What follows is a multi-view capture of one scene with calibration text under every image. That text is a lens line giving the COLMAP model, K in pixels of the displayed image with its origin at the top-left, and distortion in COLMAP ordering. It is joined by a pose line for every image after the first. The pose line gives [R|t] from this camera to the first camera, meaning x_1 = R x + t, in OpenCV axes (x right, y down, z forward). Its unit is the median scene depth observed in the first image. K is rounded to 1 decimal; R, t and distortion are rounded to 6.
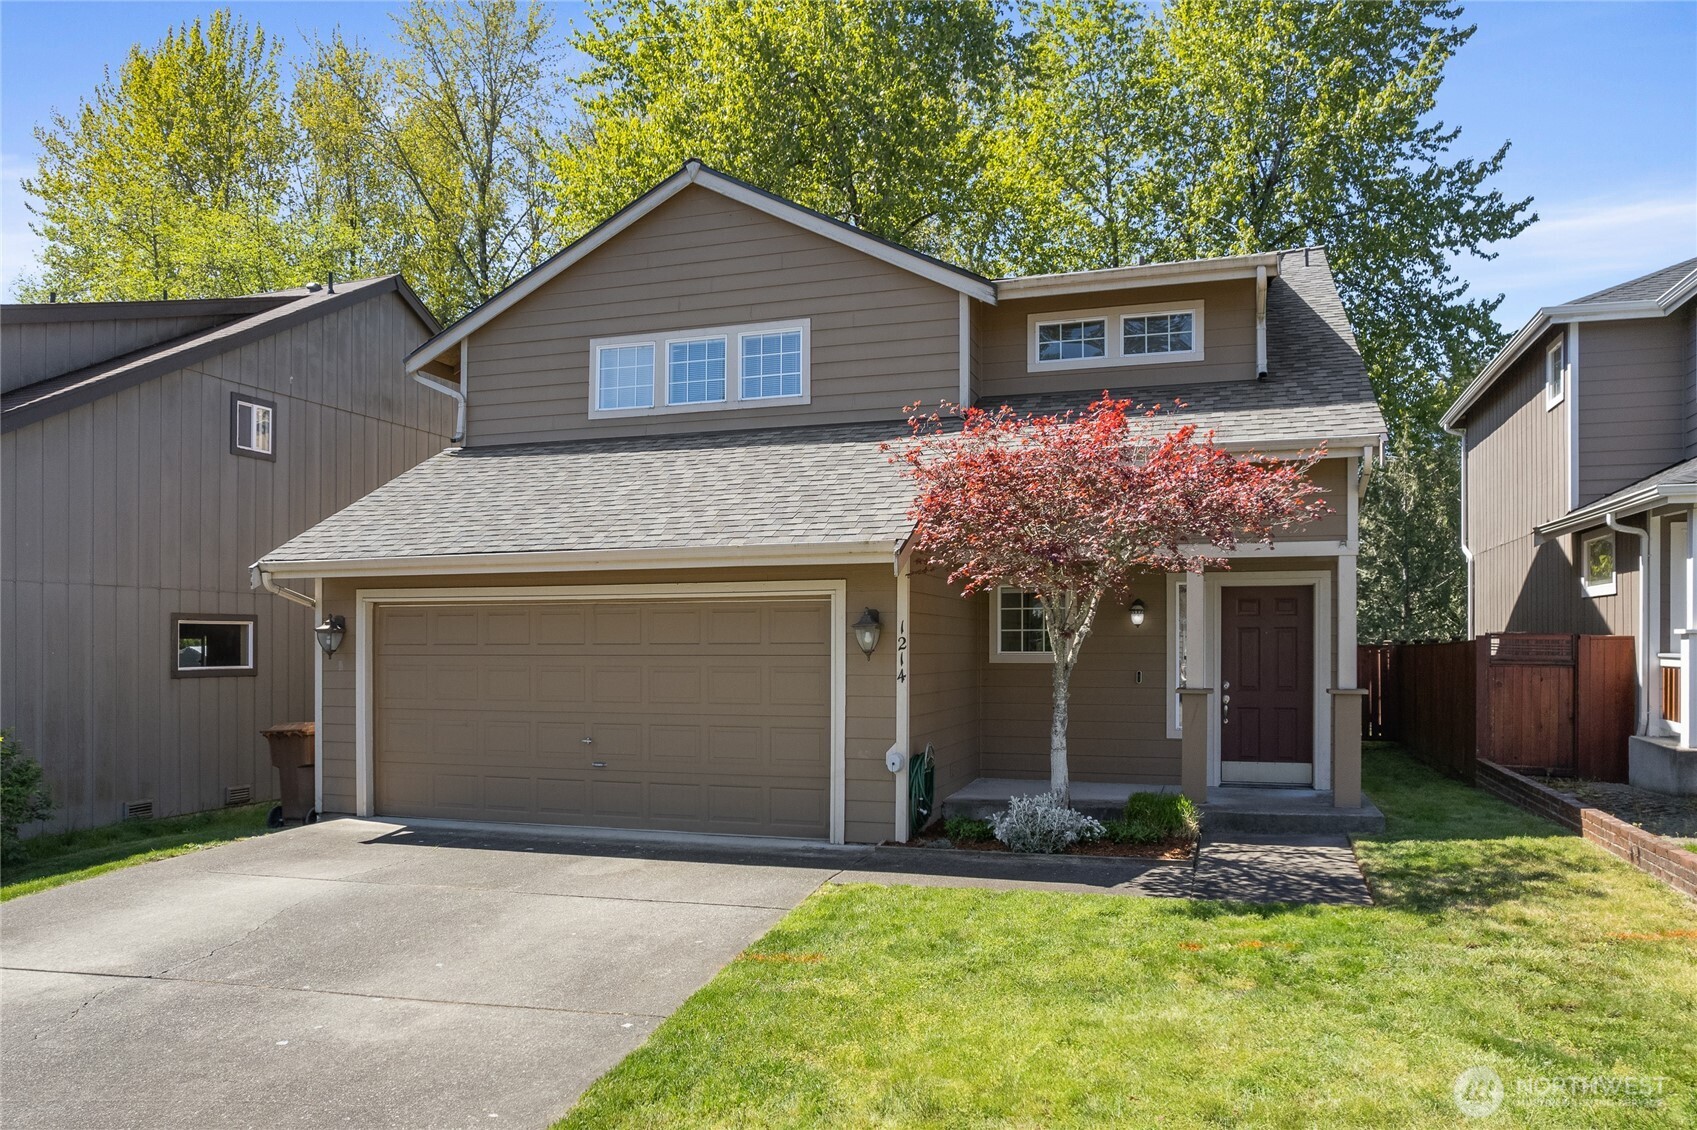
lens RADIAL K [[1081.5, 0, 755.9], [0, 1081.5, 657.6], [0, 0, 1]] dist [-0.052873, 0.033688]
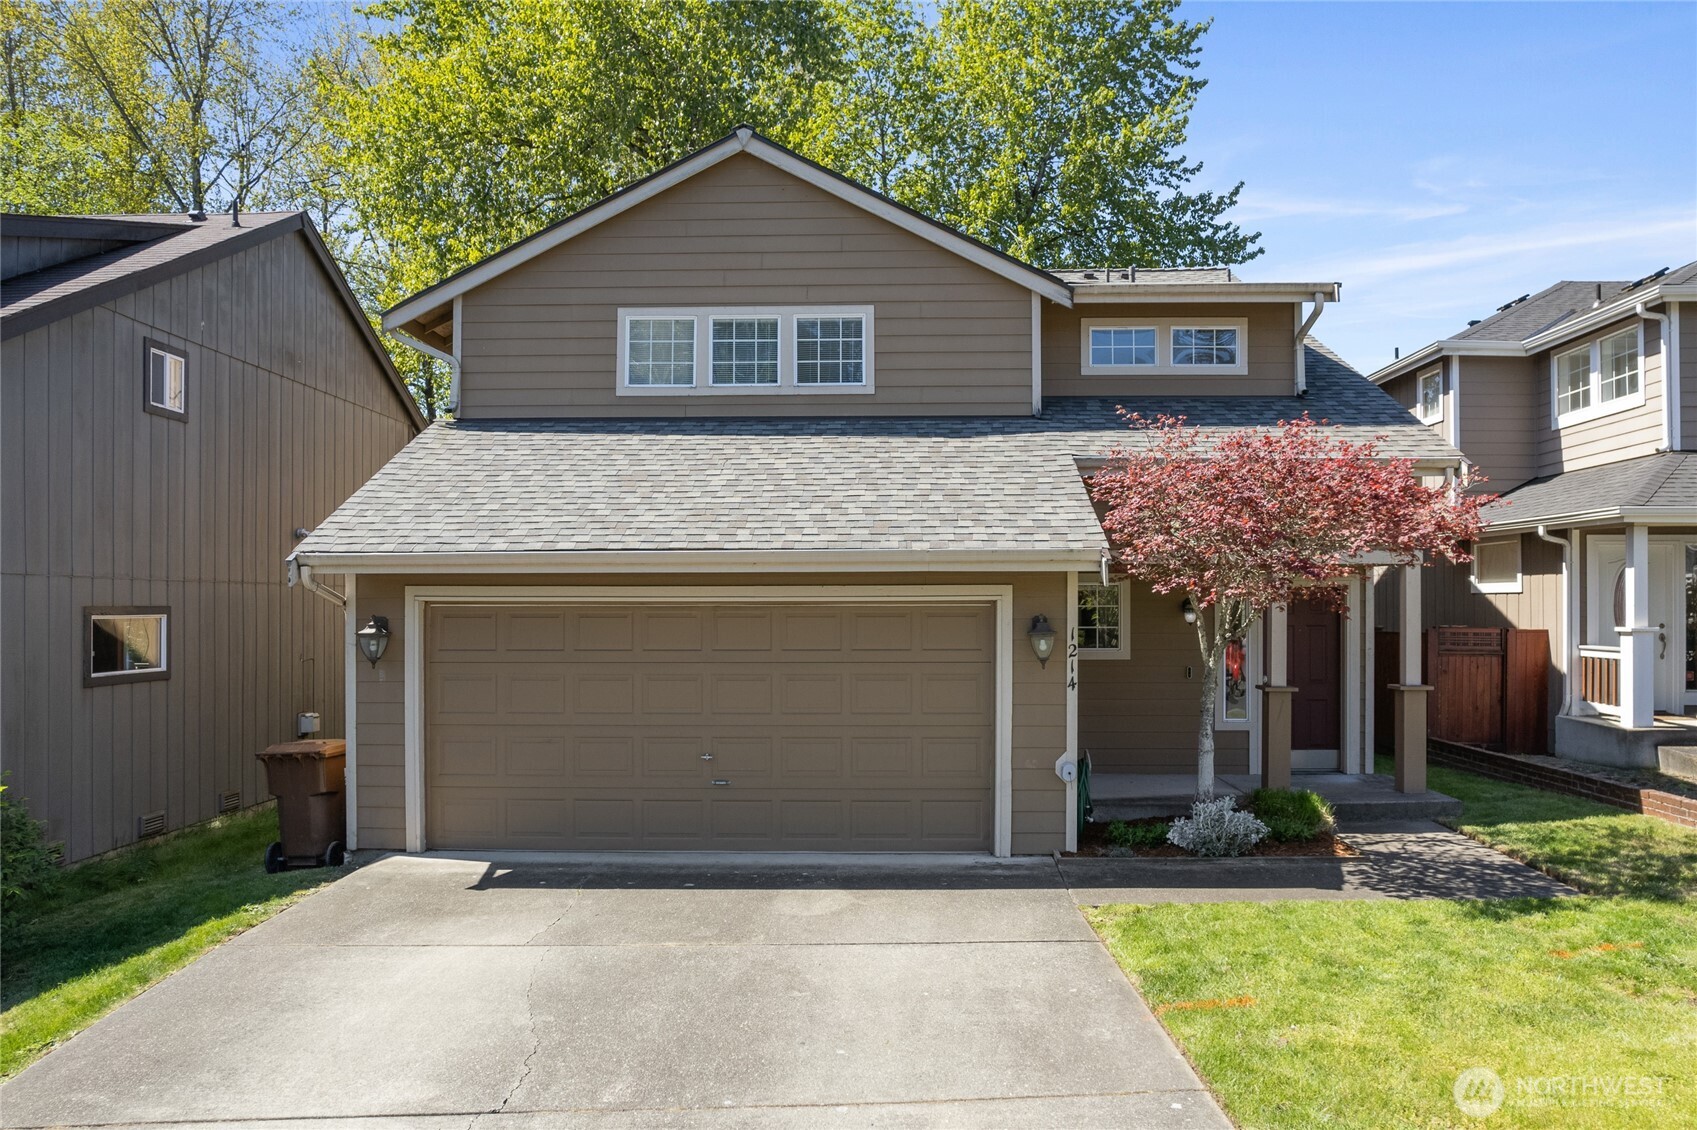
lens RADIAL K [[1081.5, 0, 859.4], [0, 1081.5, 629.4], [0, 0, 1]] dist [-0.052873, 0.033688]
pose [[0.961390, -0.004842, 0.275148, -0.247933], [0.005532, 0.999983, -0.001731, -0.024386], [-0.275135, 0.003187, 0.961400, 0.080704]]
